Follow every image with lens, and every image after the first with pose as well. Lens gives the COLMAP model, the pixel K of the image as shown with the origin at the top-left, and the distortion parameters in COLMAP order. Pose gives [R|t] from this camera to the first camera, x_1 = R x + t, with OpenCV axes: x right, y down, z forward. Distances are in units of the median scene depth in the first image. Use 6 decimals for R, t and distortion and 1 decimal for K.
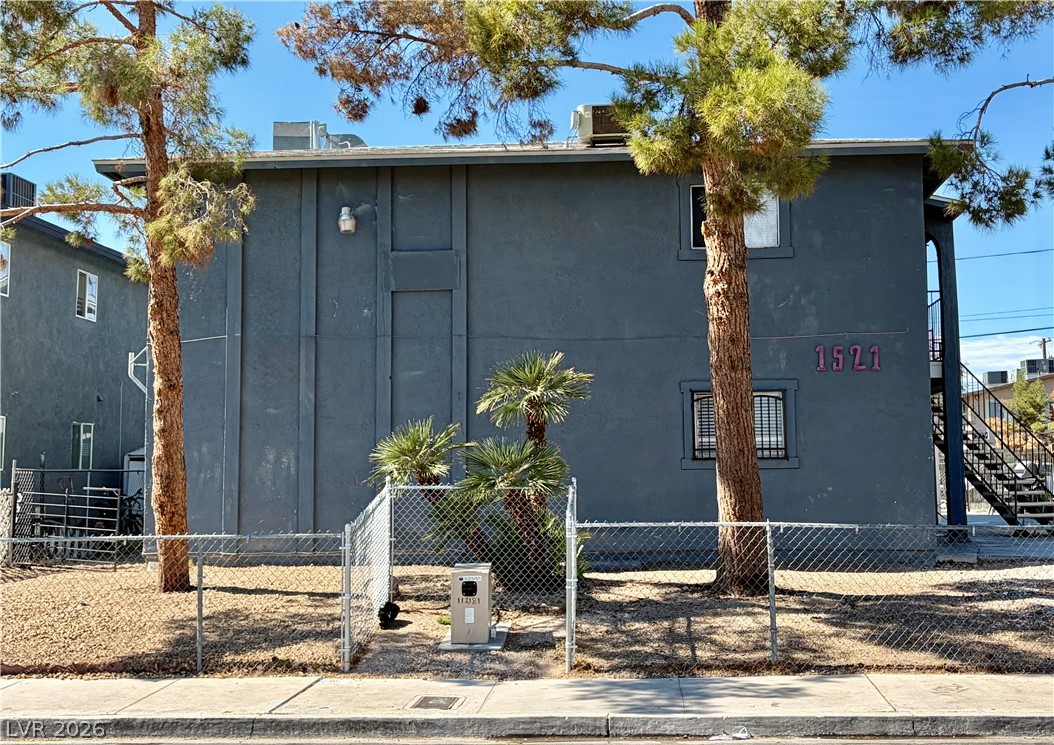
lens RADIAL K [[1264.4, 0, 527.7], [0, 1264.4, 364.9], [0, 0, 1]] dist [0.035182, 0.000000]
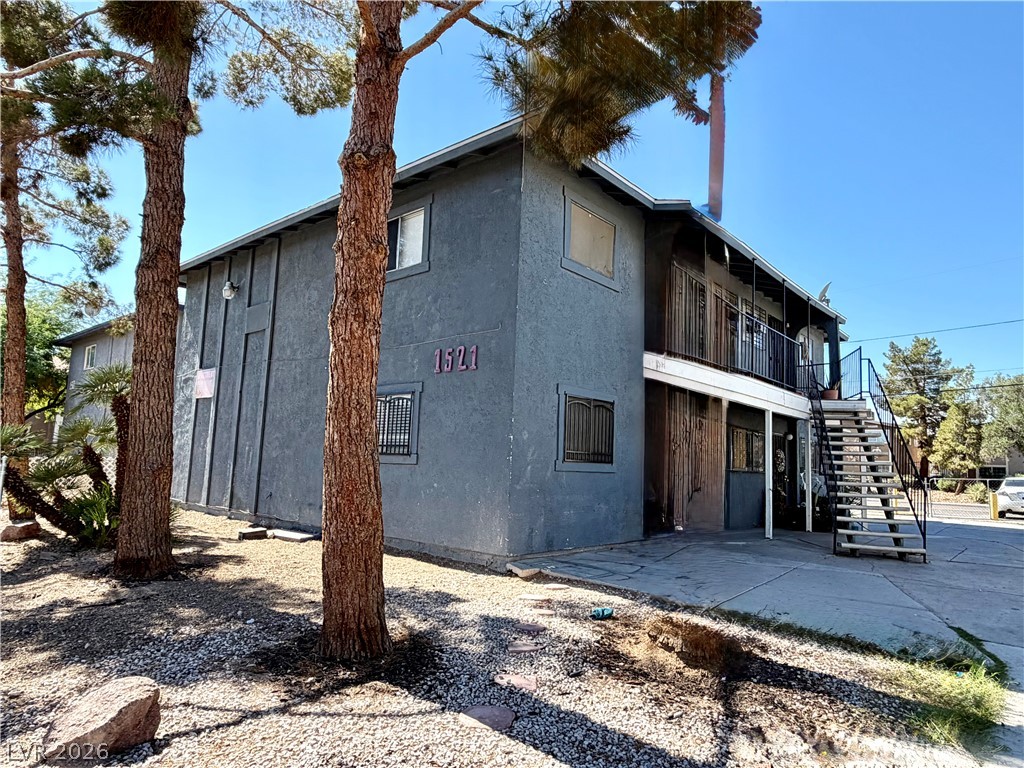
lens RADIAL K [[634.1, 0, 512.9], [0, 634.1, 393.7], [0, 0, 1]] dist [0.002107, -0.002449]
pose [[0.807196, -0.028258, -0.589606, 0.593810], [0.007852, 0.999279, -0.037144, 0.042307], [0.590231, 0.025353, 0.806836, 0.610619]]
